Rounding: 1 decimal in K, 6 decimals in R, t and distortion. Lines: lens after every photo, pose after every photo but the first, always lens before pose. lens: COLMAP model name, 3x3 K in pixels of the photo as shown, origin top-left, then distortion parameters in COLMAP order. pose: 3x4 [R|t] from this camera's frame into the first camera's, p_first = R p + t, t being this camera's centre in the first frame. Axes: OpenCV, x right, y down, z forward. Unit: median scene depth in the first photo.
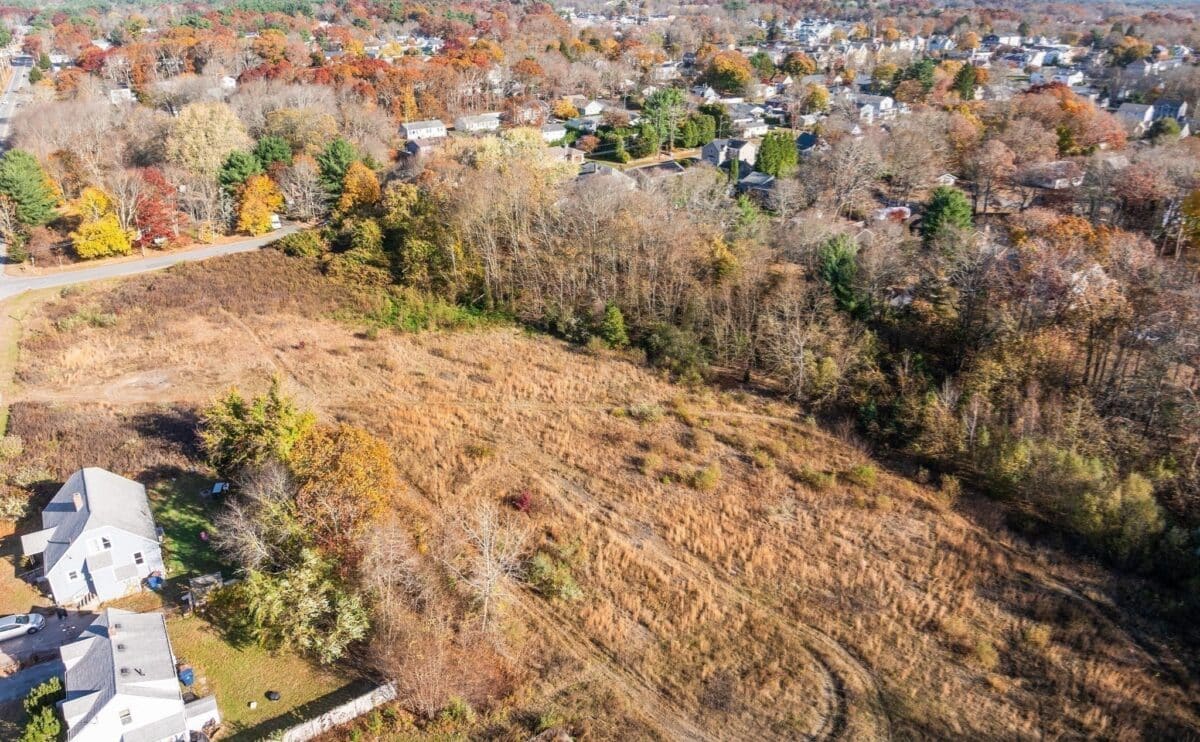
lens RADIAL K [[840.9, 0, 600.0], [0, 840.9, 371.0], [0, 0, 1]] dist [-0.035827, -0.001741]
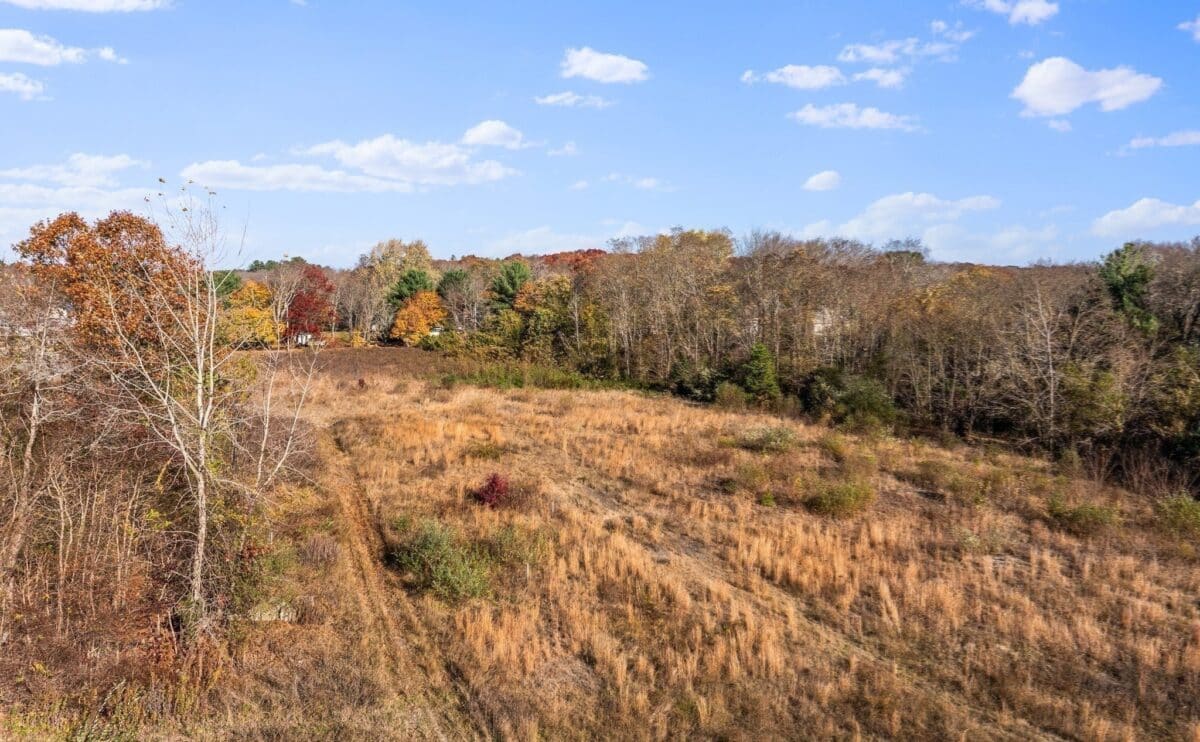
lens RADIAL K [[840.9, 0, 600.0], [0, 840.9, 371.0], [0, 0, 1]] dist [-0.035827, -0.001741]
pose [[0.951234, 0.024182, -0.307520, 0.154425], [-0.121571, 0.945623, -0.301691, 0.250347], [0.283503, 0.324364, 0.902449, 0.505633]]
